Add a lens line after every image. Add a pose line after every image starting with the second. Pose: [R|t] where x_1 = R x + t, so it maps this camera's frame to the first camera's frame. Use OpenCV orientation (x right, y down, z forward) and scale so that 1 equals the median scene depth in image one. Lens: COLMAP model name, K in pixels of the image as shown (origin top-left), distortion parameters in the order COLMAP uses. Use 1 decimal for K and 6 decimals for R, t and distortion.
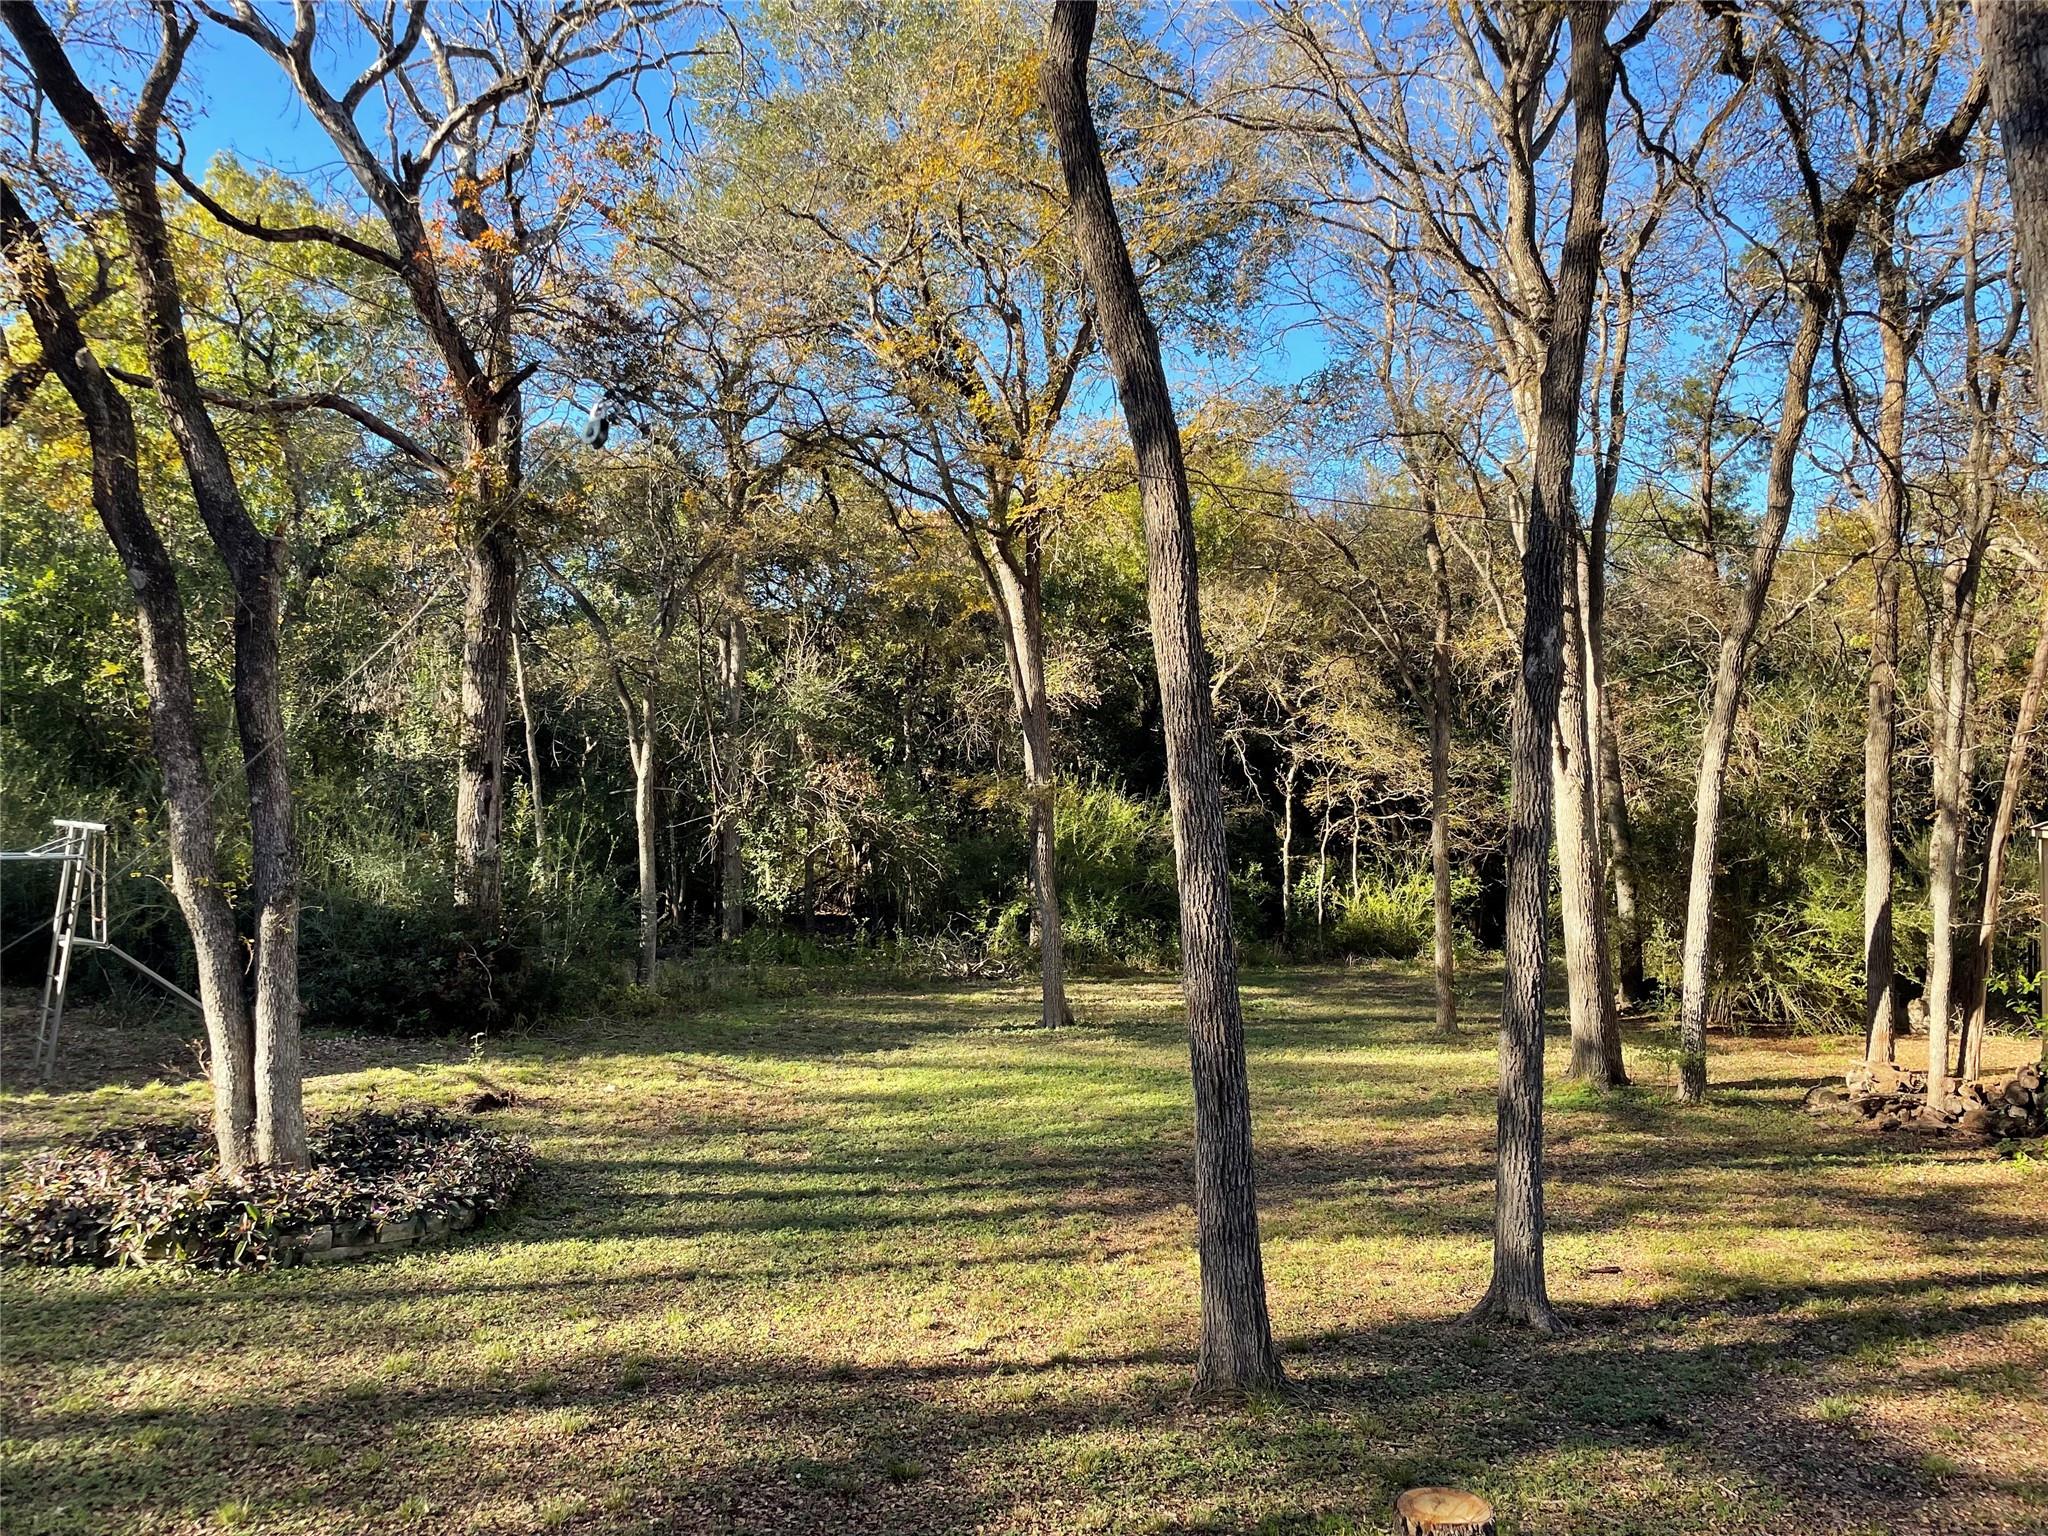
lens RADIAL K [[1541.9, 0, 1037.1], [0, 1541.9, 749.2], [0, 0, 1]] dist [0.091339, -0.115177]
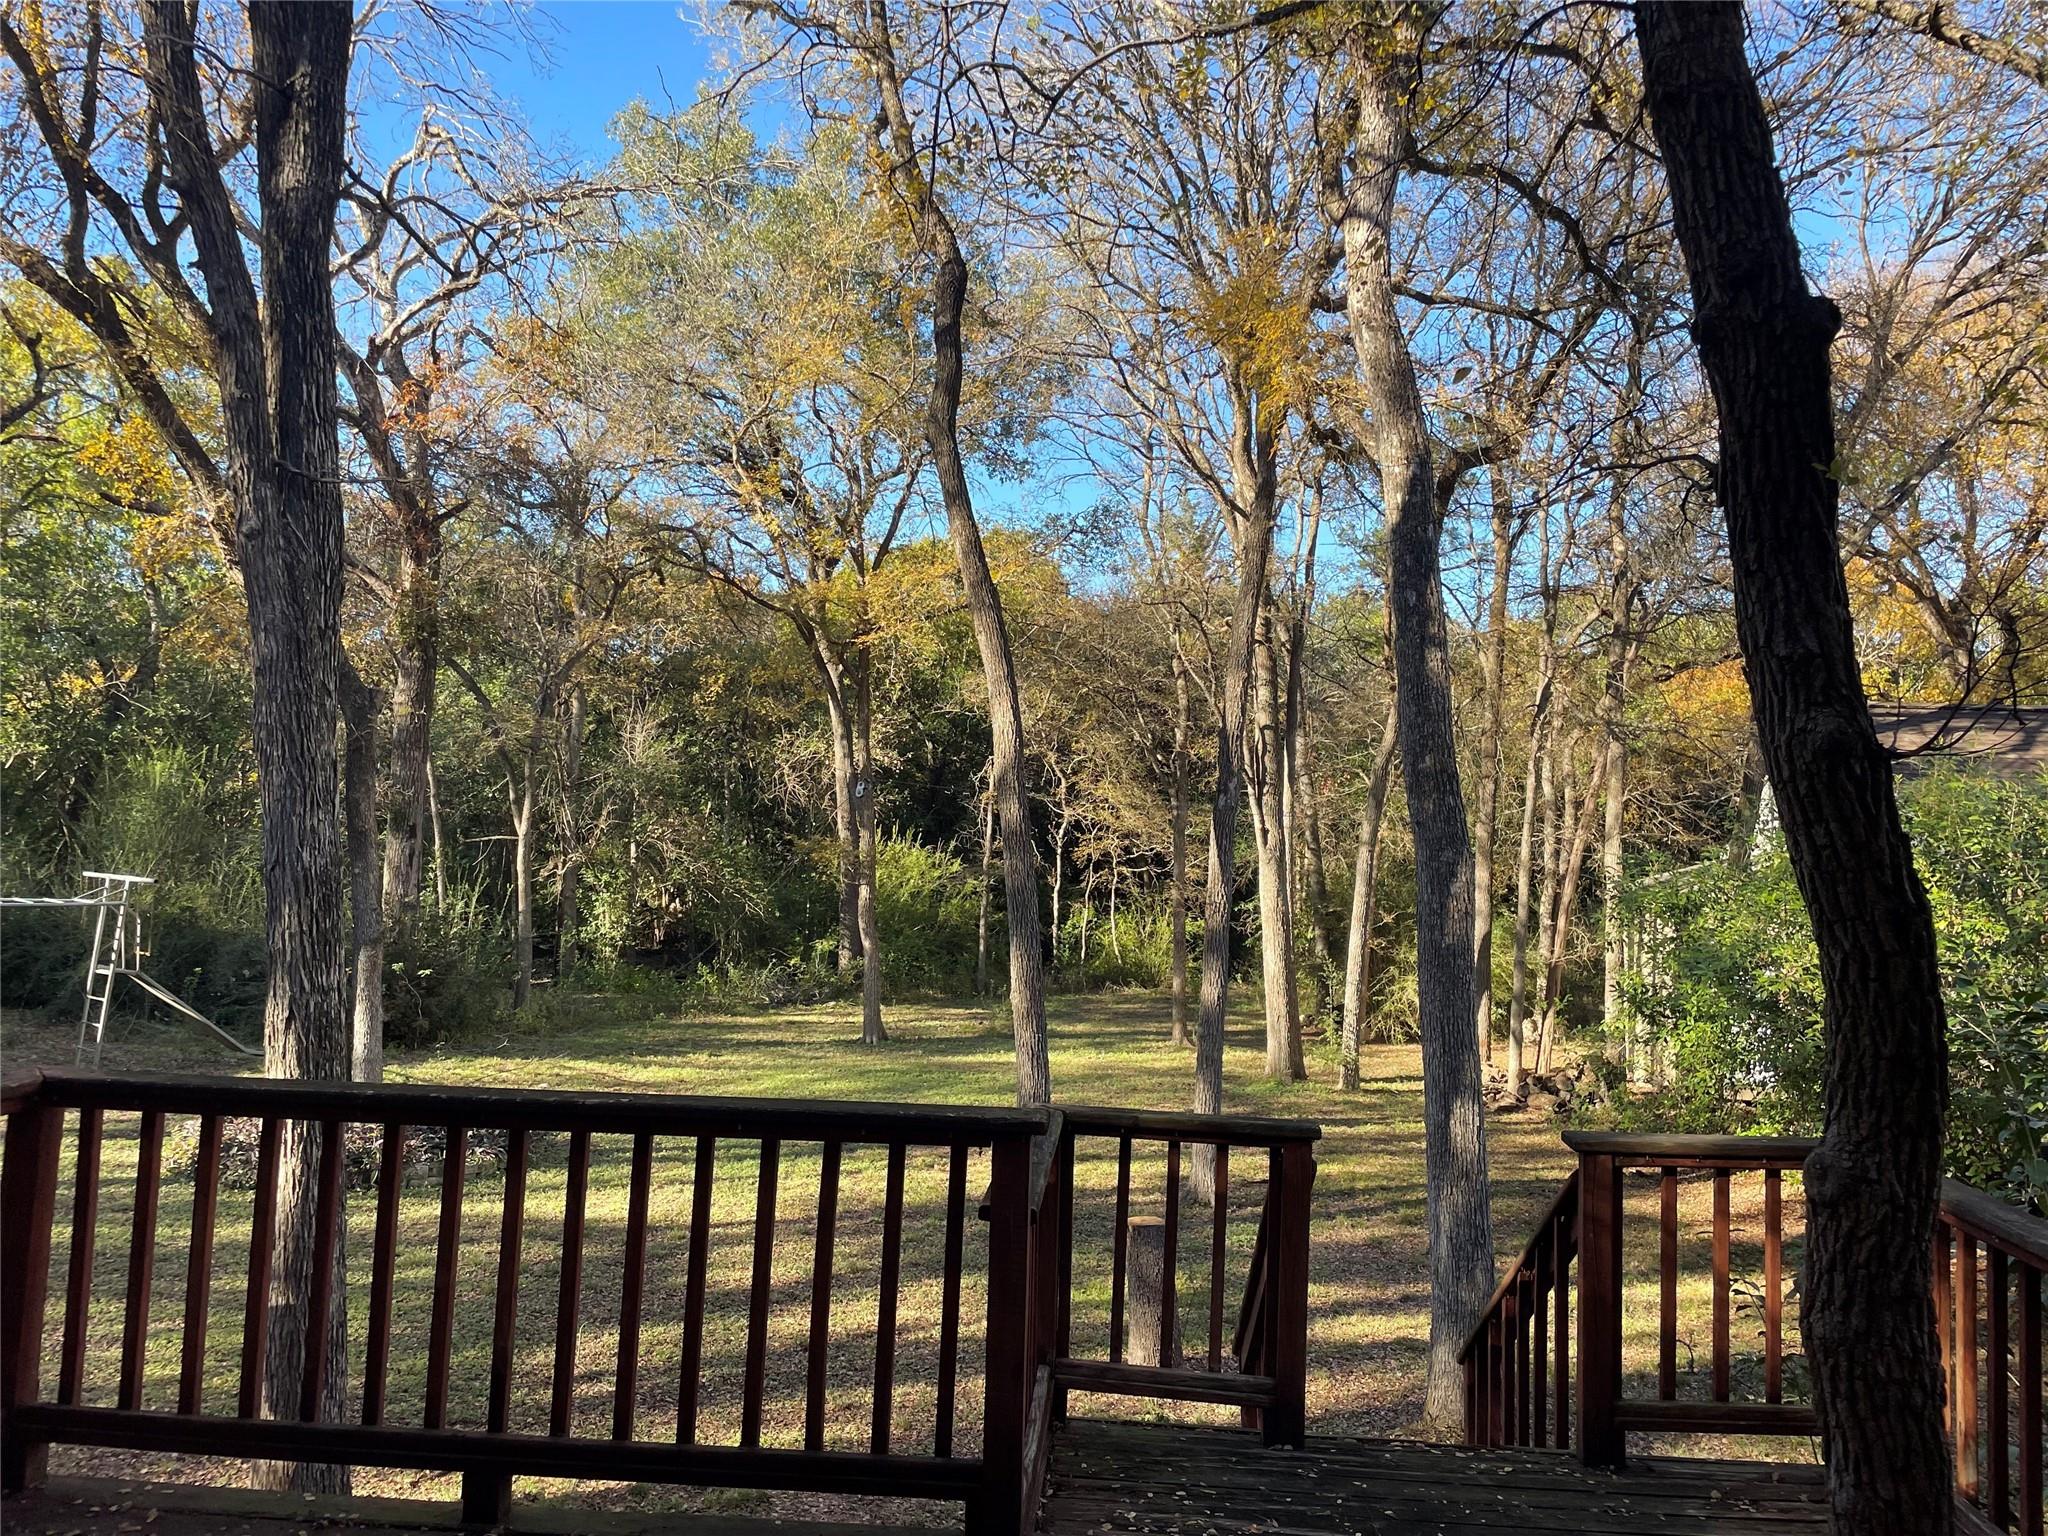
lens RADIAL K [[1541.9, 0, 1025.9], [0, 1541.9, 780.9], [0, 0, 1]] dist [0.091339, -0.115177]
pose [[0.989398, 0.021211, 0.143670, -0.036073], [-0.021089, 0.999775, -0.002370, -0.021242], [-0.143688, -0.000685, 0.989623, -0.177048]]
